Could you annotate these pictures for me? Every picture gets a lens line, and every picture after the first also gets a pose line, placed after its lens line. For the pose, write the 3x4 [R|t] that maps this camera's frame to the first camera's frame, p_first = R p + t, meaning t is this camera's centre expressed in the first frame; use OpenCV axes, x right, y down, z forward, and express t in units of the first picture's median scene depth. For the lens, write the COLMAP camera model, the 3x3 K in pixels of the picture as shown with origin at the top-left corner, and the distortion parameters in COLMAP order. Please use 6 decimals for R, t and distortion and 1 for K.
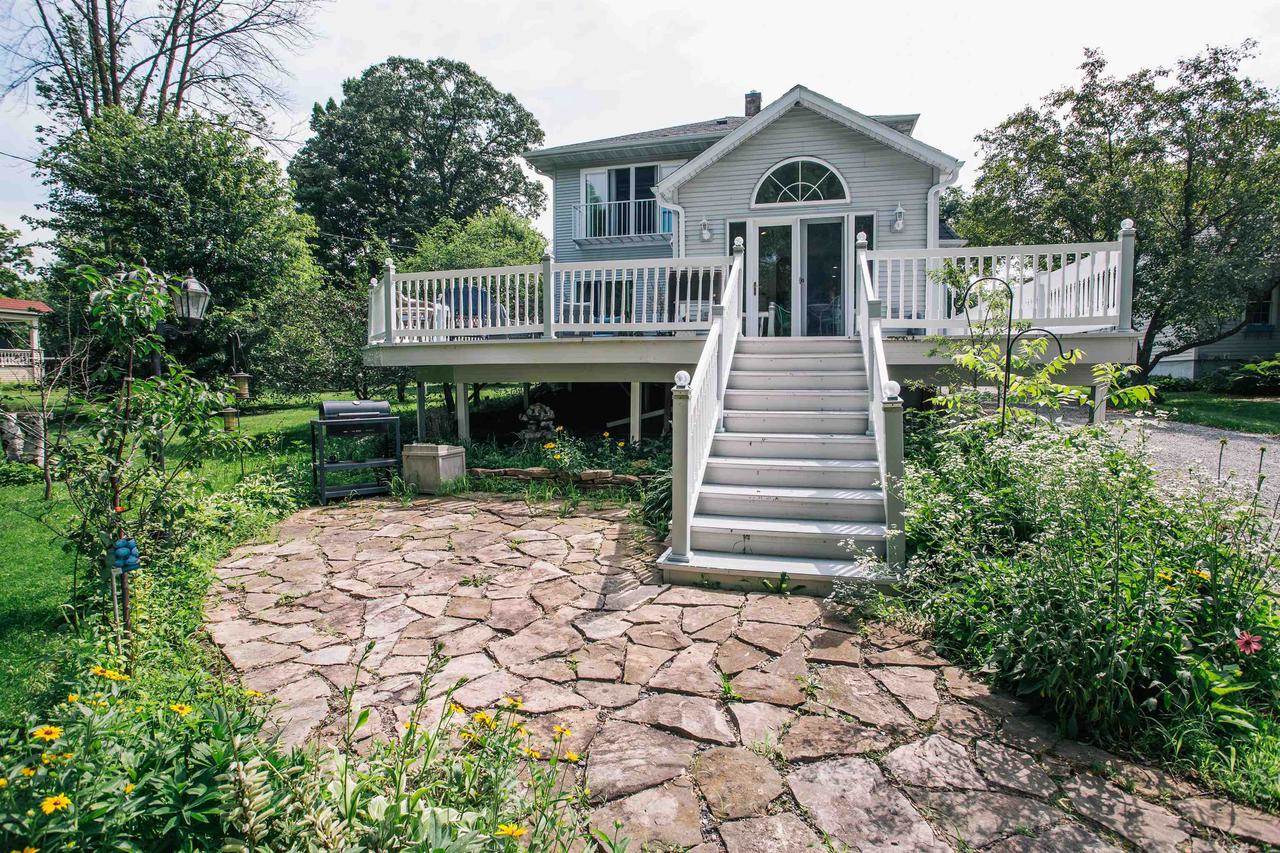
lens RADIAL K [[634.9, 0, 640.0], [0, 634.9, 426.5], [0, 0, 1]] dist [-0.044004, 0.000524]
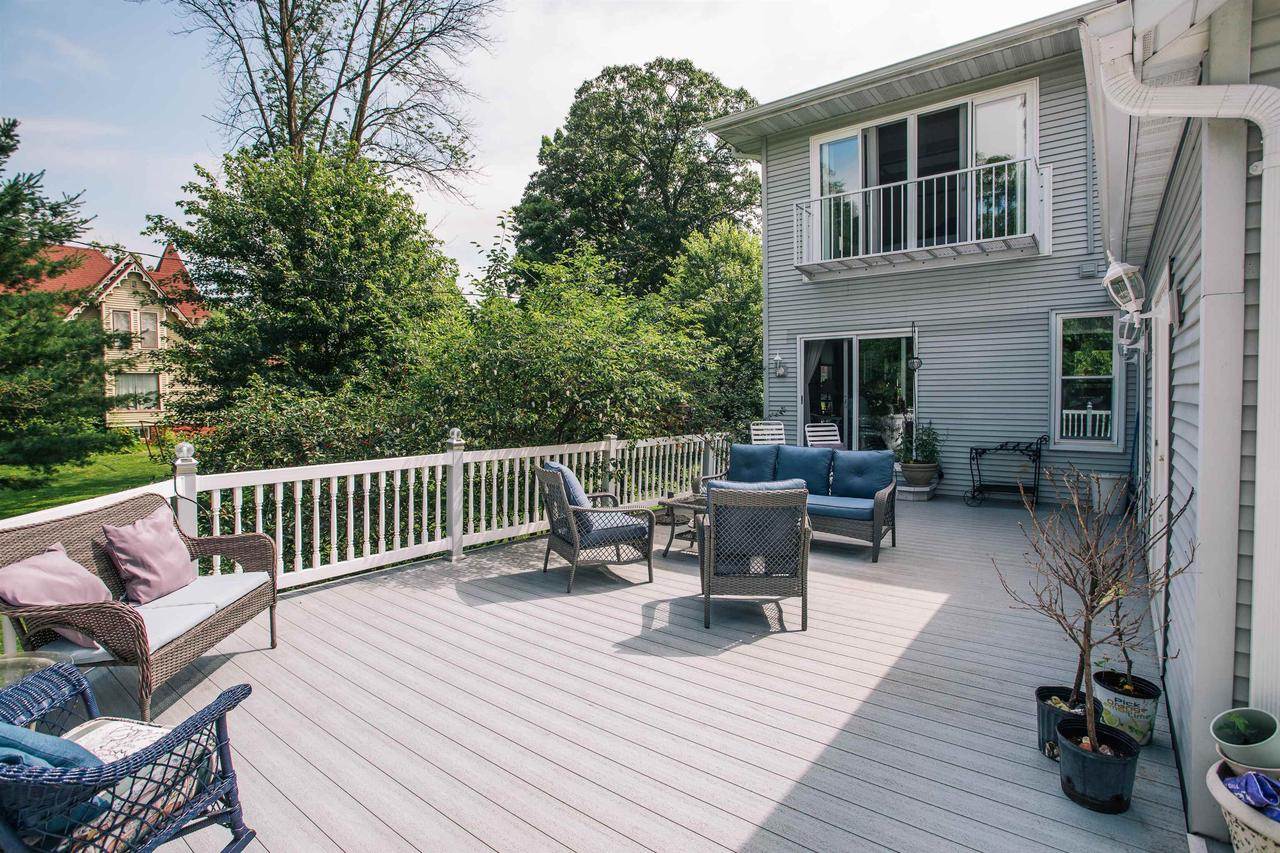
lens RADIAL K [[634.9, 0, 640.0], [0, 634.9, 426.5], [0, 0, 1]] dist [-0.044004, 0.000524]
pose [[0.923441, 0.008249, -0.383651, -0.008509], [-0.017029, 0.999665, -0.019493, -0.063112], [0.383361, 0.024534, 0.923273, 0.194947]]
